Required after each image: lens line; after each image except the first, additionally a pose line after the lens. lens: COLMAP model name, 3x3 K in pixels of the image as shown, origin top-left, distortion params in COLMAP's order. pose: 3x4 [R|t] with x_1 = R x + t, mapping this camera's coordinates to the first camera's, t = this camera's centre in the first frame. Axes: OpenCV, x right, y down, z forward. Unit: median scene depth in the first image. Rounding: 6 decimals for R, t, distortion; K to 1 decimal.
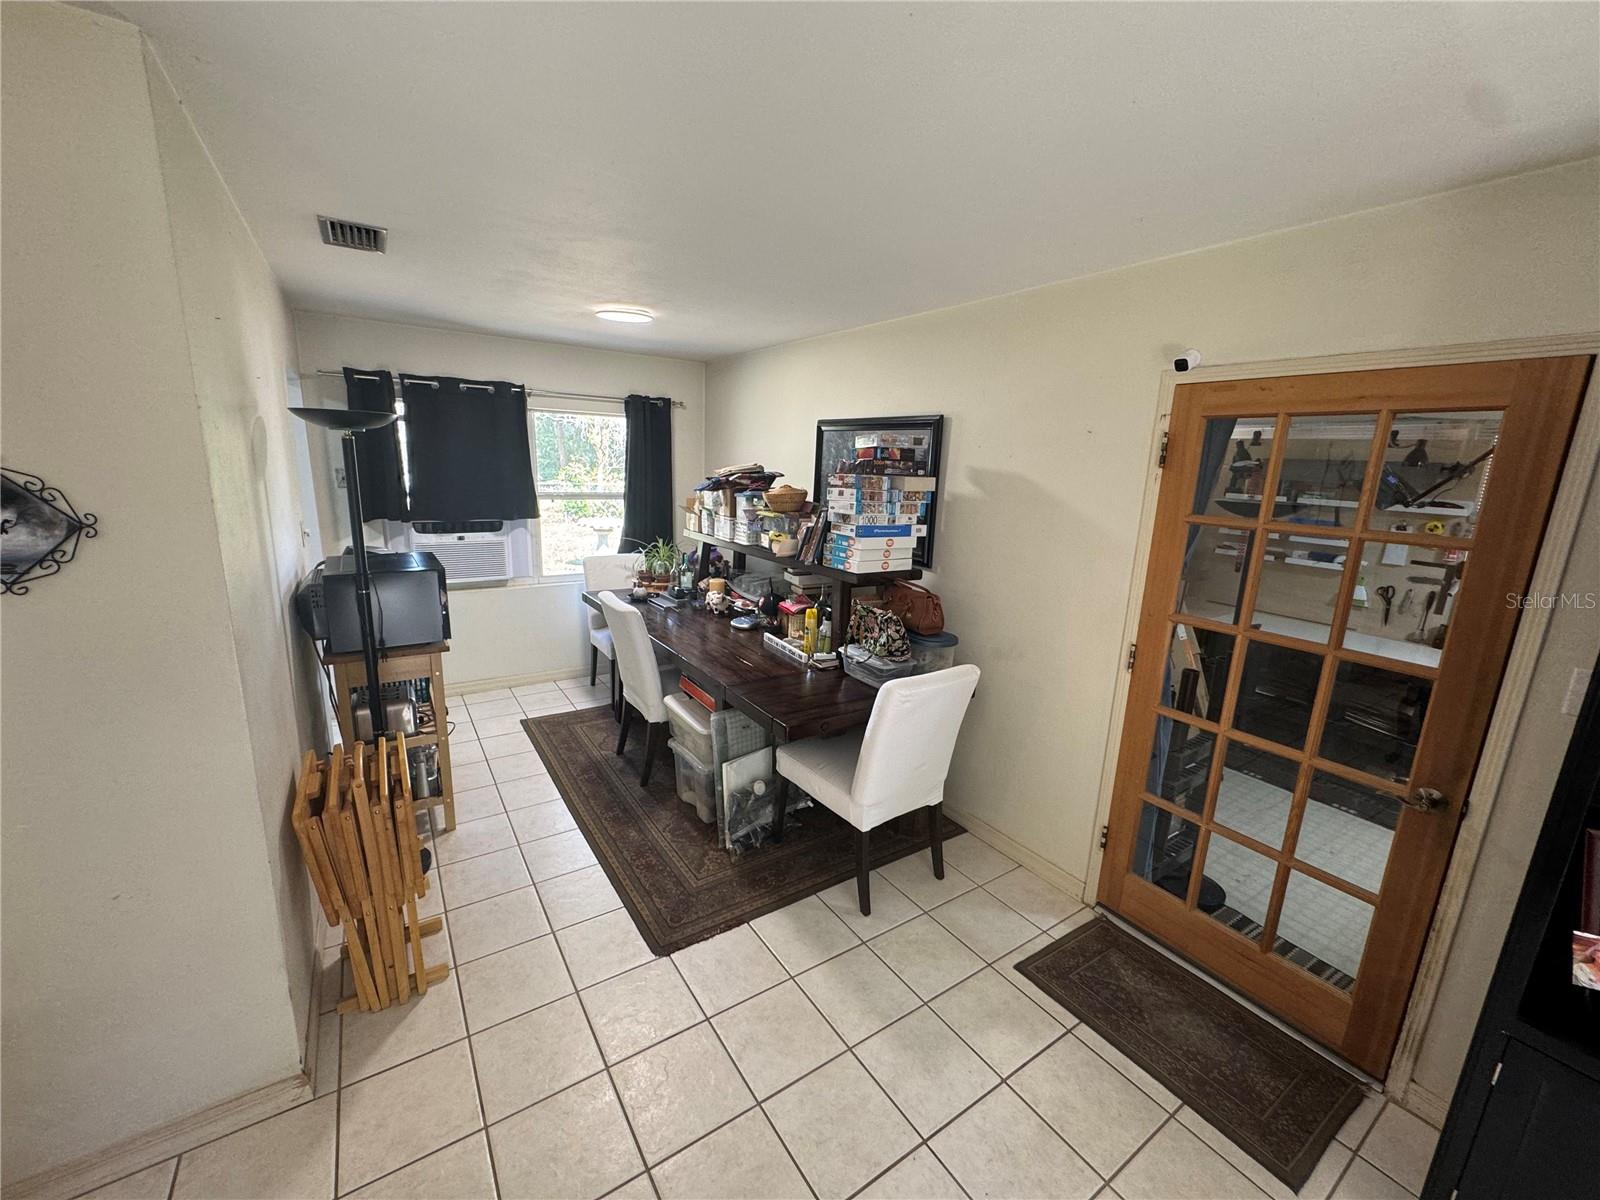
lens RADIAL K [[642.4, 0, 801.2], [0, 642.4, 598.6], [0, 0, 1]] dist [-0.001941, 0.000268]
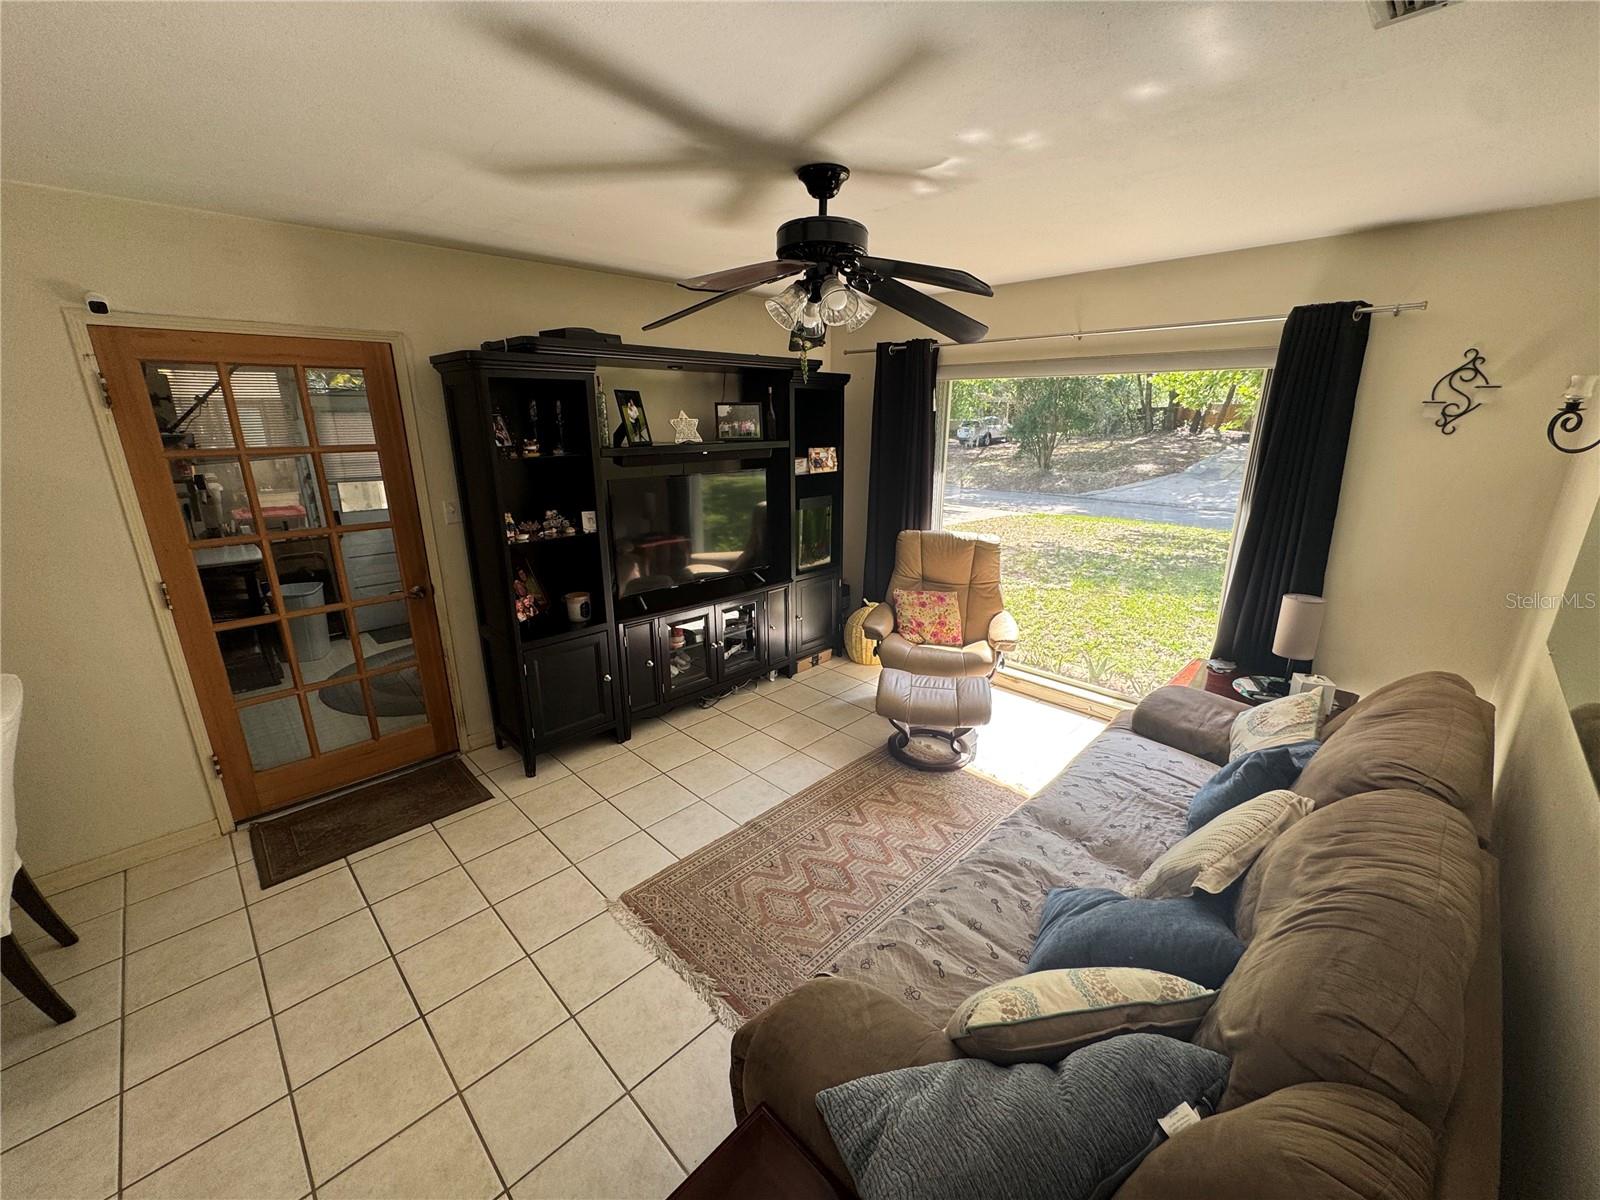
lens RADIAL K [[642.4, 0, 796.6], [0, 642.4, 599.4], [0, 0, 1]] dist [-0.001941, 0.000268]
pose [[-0.188419, -0.307003, 0.932871, -0.715128], [0.208229, 0.915799, 0.343442, -0.050726], [-0.959760, 0.258961, -0.108627, 0.147900]]
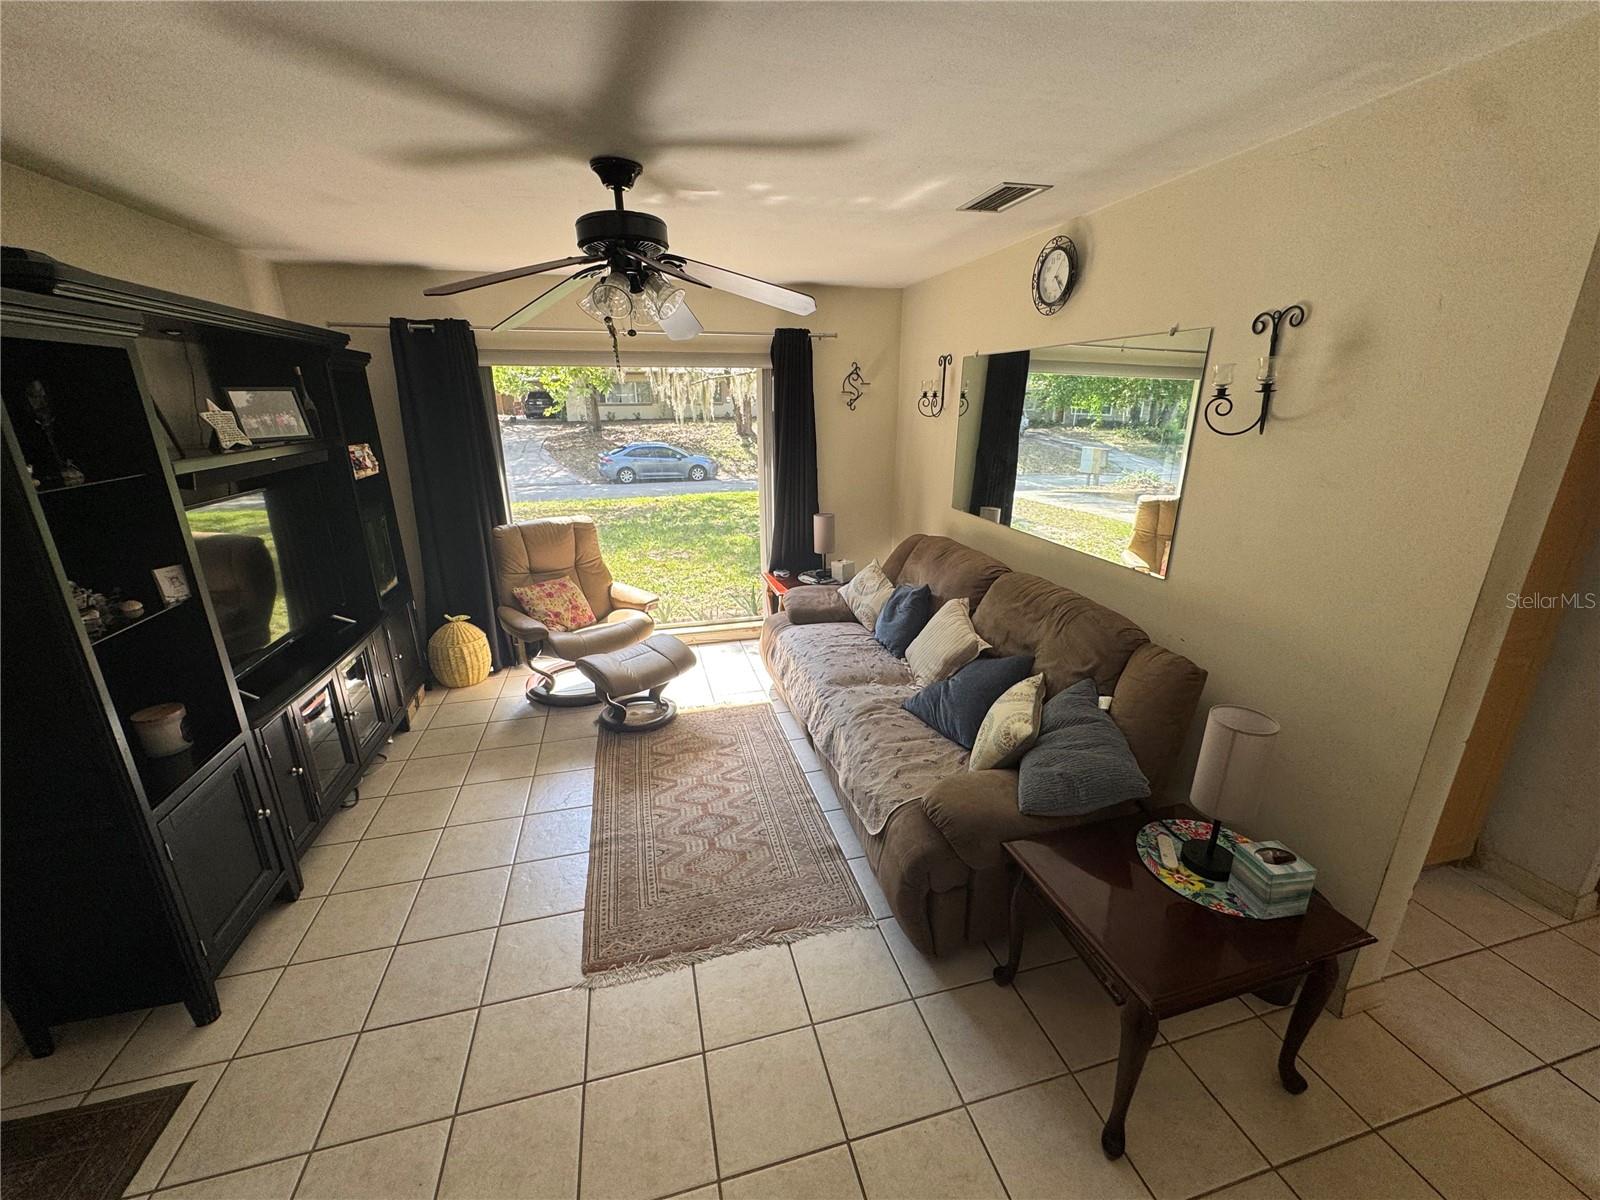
lens RADIAL K [[642.4, 0, 799.5], [0, 642.4, 601.1], [0, 0, 1]] dist [-0.001941, 0.000268]
pose [[-0.944597, -0.128625, 0.301979, -0.302103], [0.043183, 0.863323, 0.502801, -0.195962], [-0.325378, 0.487985, -0.809938, 0.837757]]
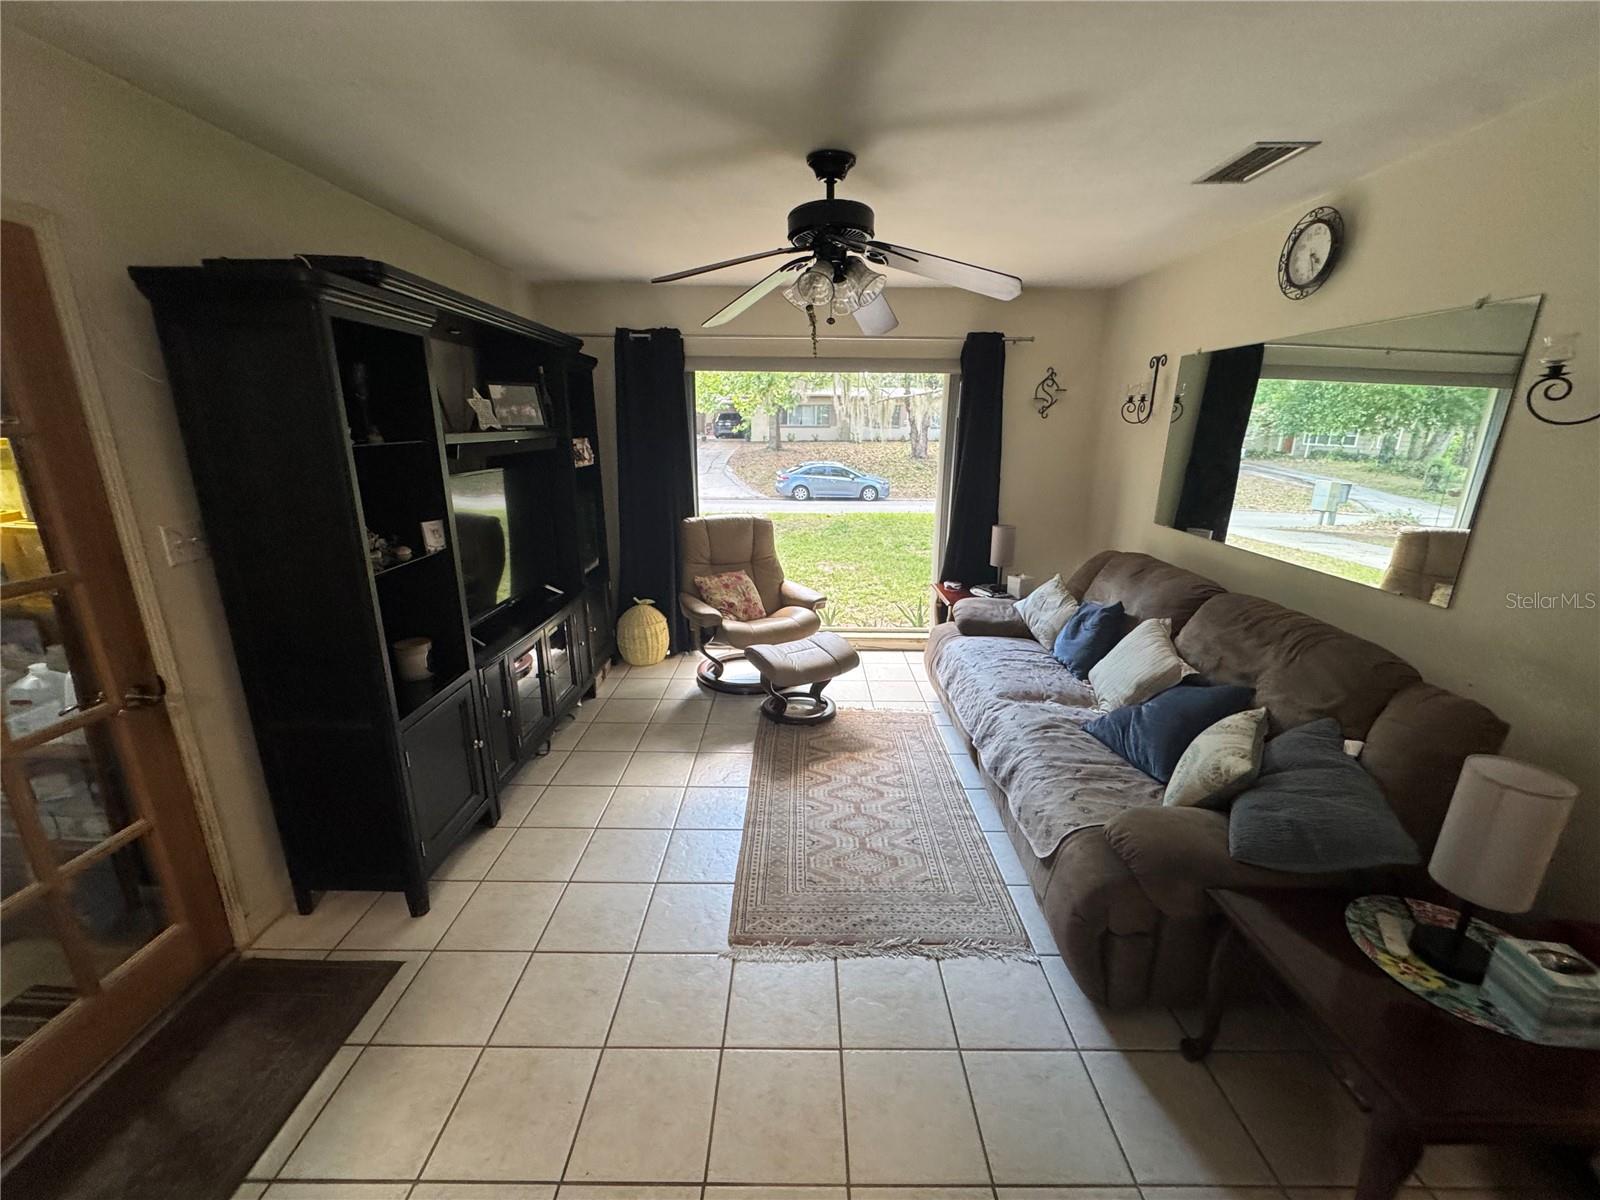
lens RADIAL K [[642.4, 0, 798.4], [0, 642.4, 601.3], [0, 0, 1]] dist [-0.001941, 0.000268]
pose [[-0.826820, -0.189863, 0.529454, -0.281806], [0.087496, 0.886431, 0.454515, -0.138410], [-0.555620, 0.422127, -0.716306, 0.855578]]
